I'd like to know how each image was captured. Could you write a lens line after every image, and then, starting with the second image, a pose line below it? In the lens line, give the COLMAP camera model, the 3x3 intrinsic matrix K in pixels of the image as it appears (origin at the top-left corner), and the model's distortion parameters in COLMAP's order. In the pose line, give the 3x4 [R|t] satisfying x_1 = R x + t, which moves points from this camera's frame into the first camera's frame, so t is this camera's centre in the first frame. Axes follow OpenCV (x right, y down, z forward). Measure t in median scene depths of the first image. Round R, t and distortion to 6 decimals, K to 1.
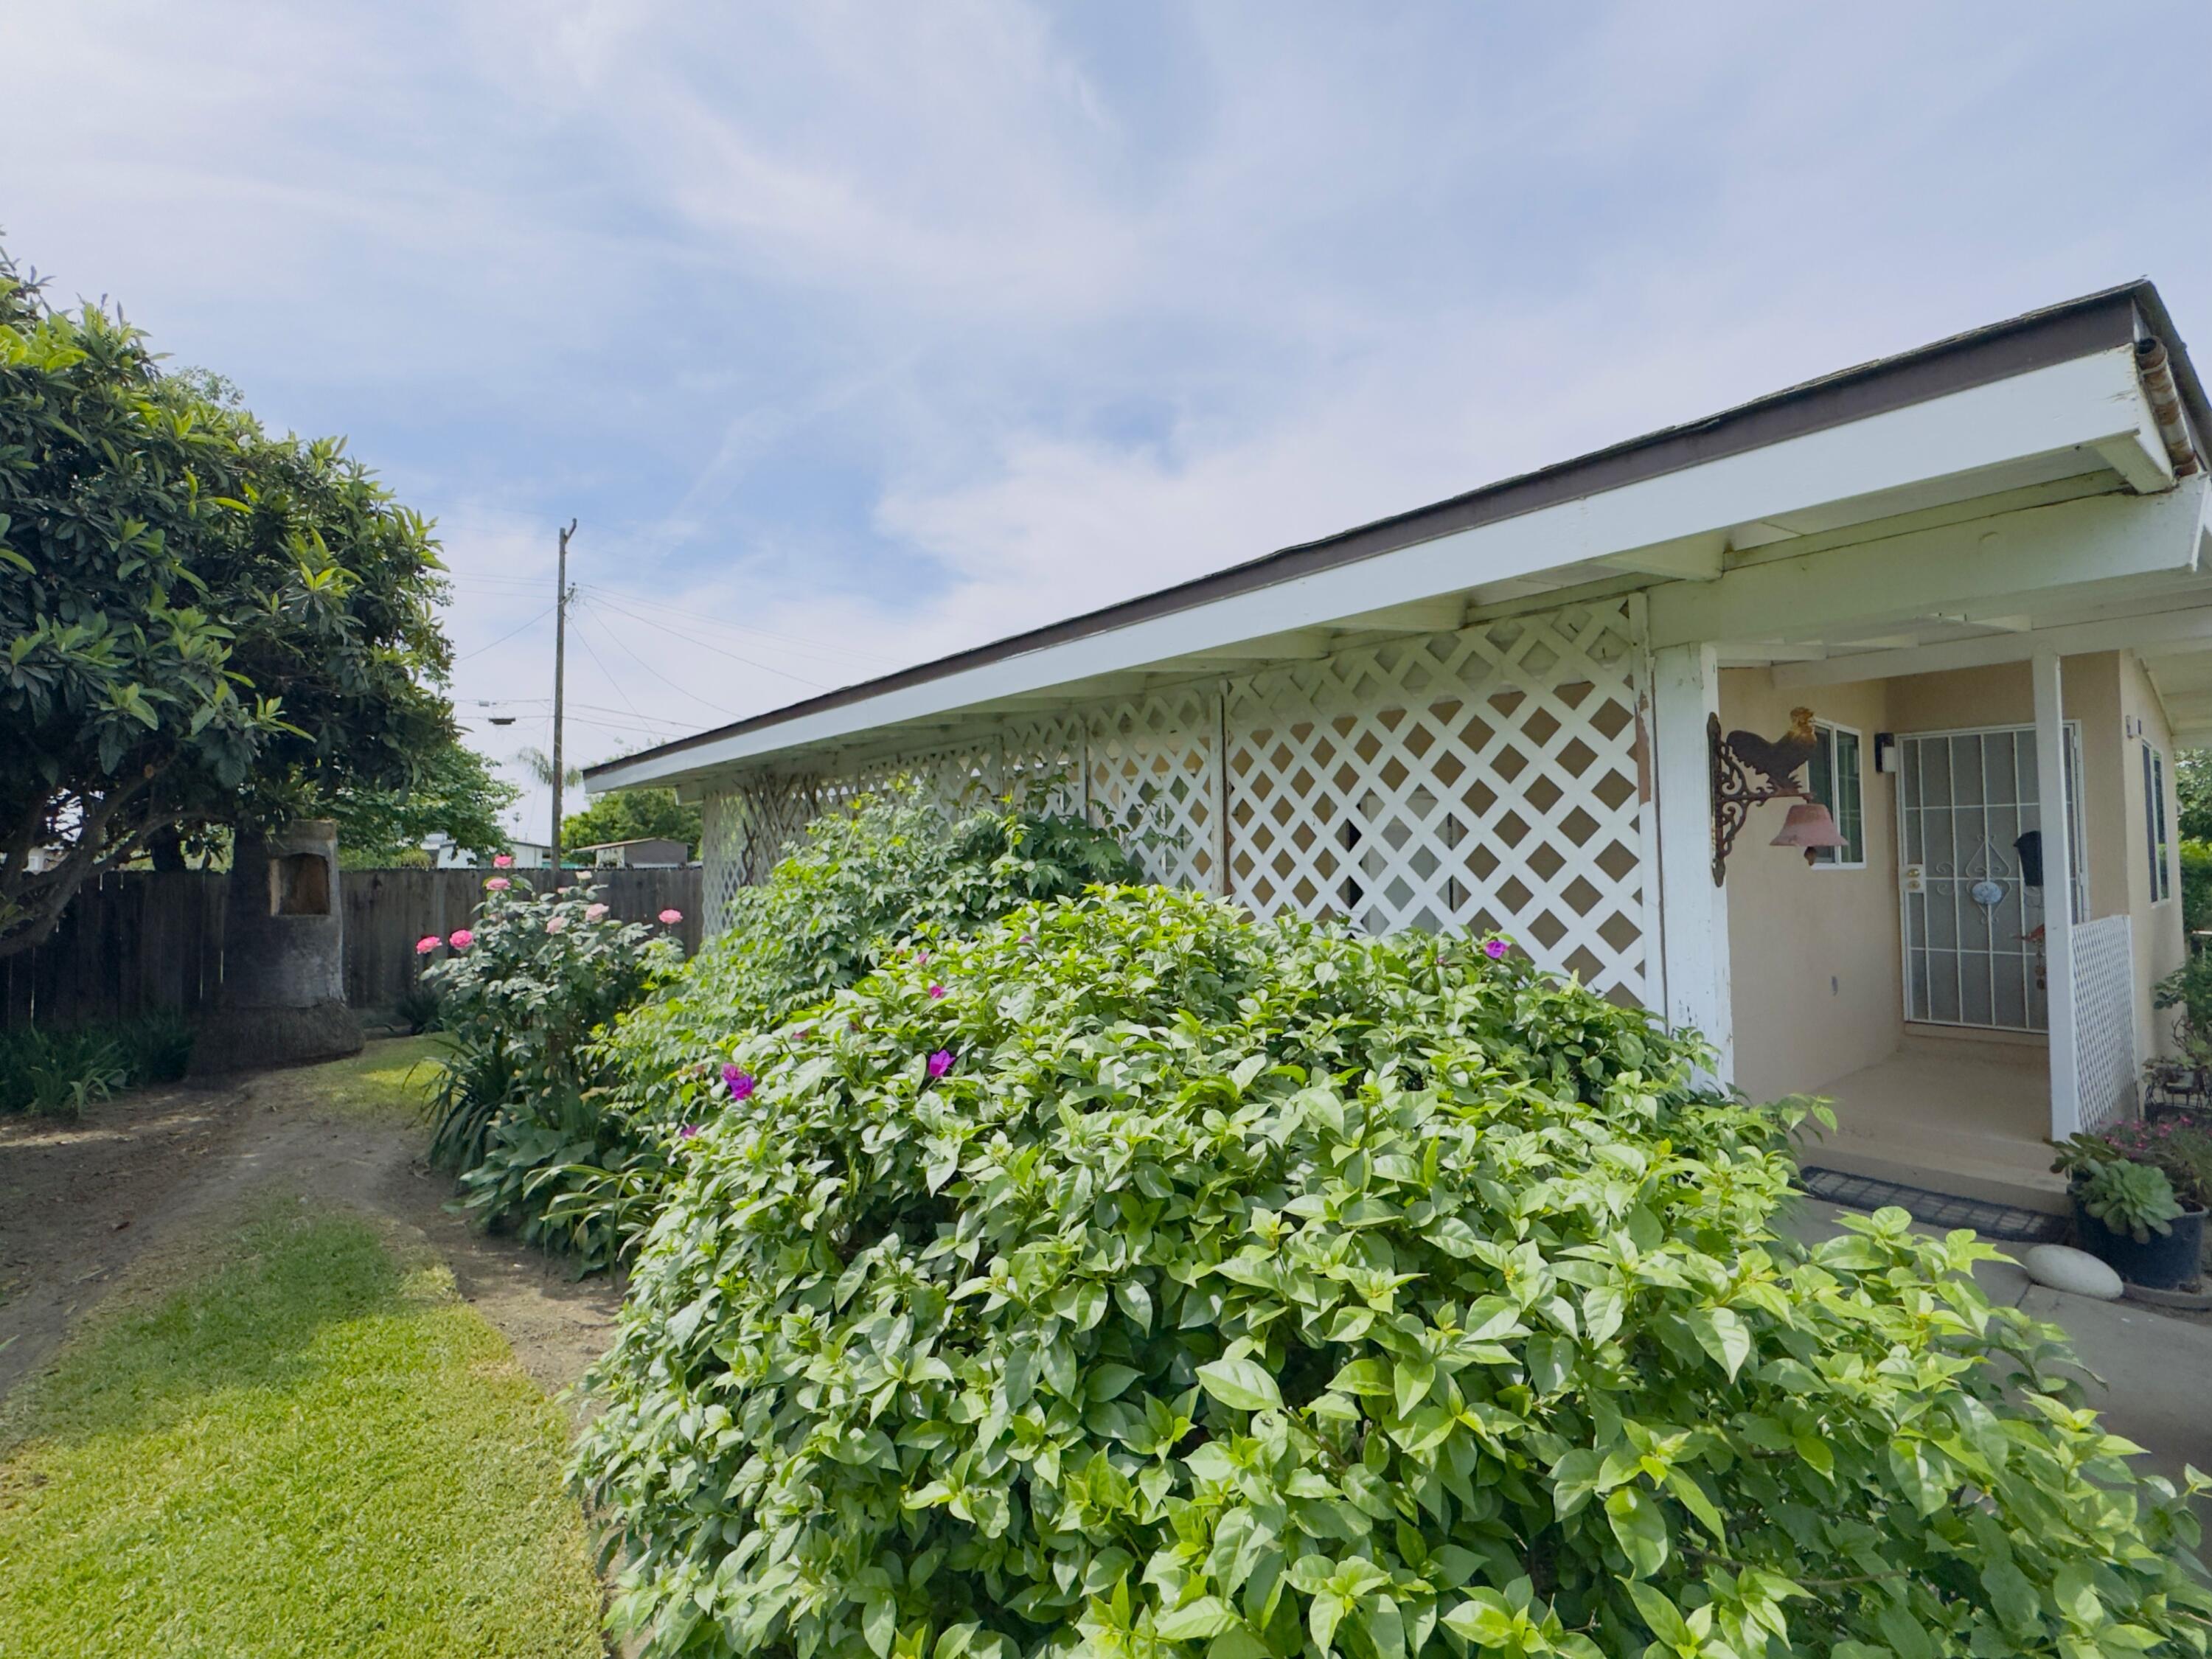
lens RADIAL K [[999.4, 0, 1106.0], [0, 999.4, 829.5], [0, 0, 1]] dist [-0.000185, 0.000093]
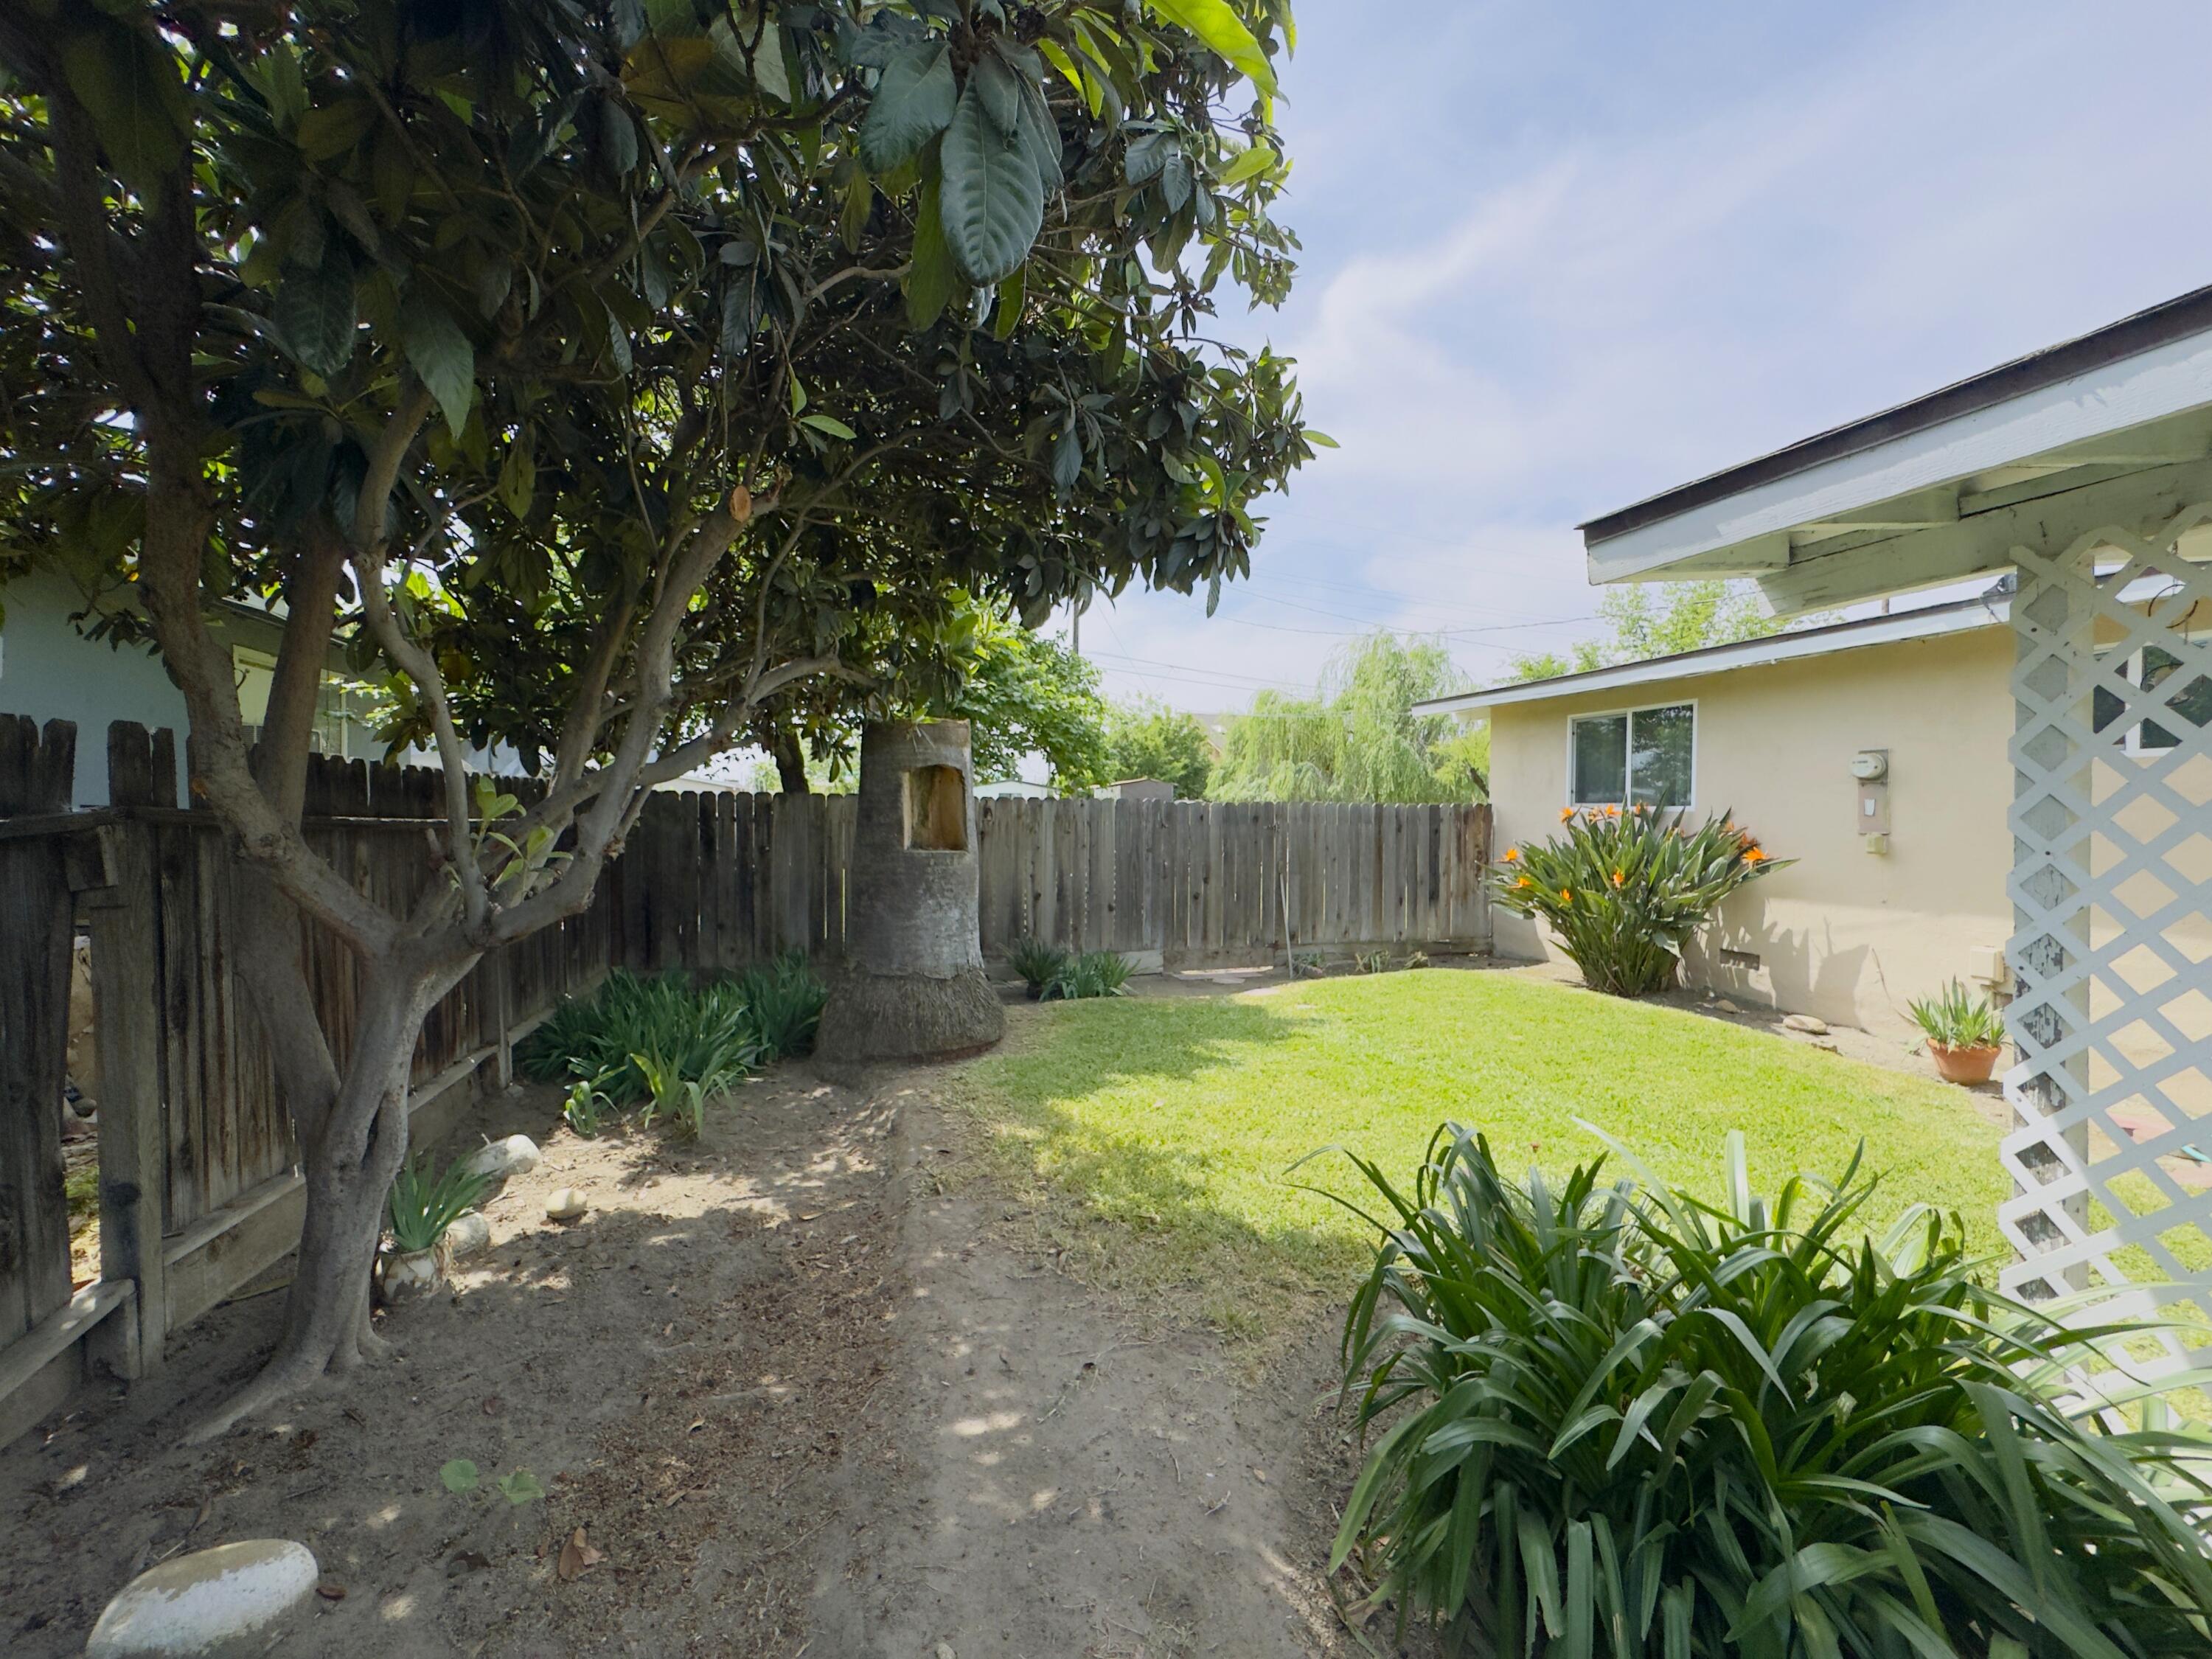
lens RADIAL K [[885.7, 0, 1101.8], [0, 885.7, 828.8], [0, 0, 1]] dist [-0.001016, -0.000067]
pose [[0.912858, 0.024653, -0.407533, -0.438667], [-0.002142, 0.998451, 0.055603, 0.034921], [0.408272, -0.049885, 0.911496, 0.469836]]
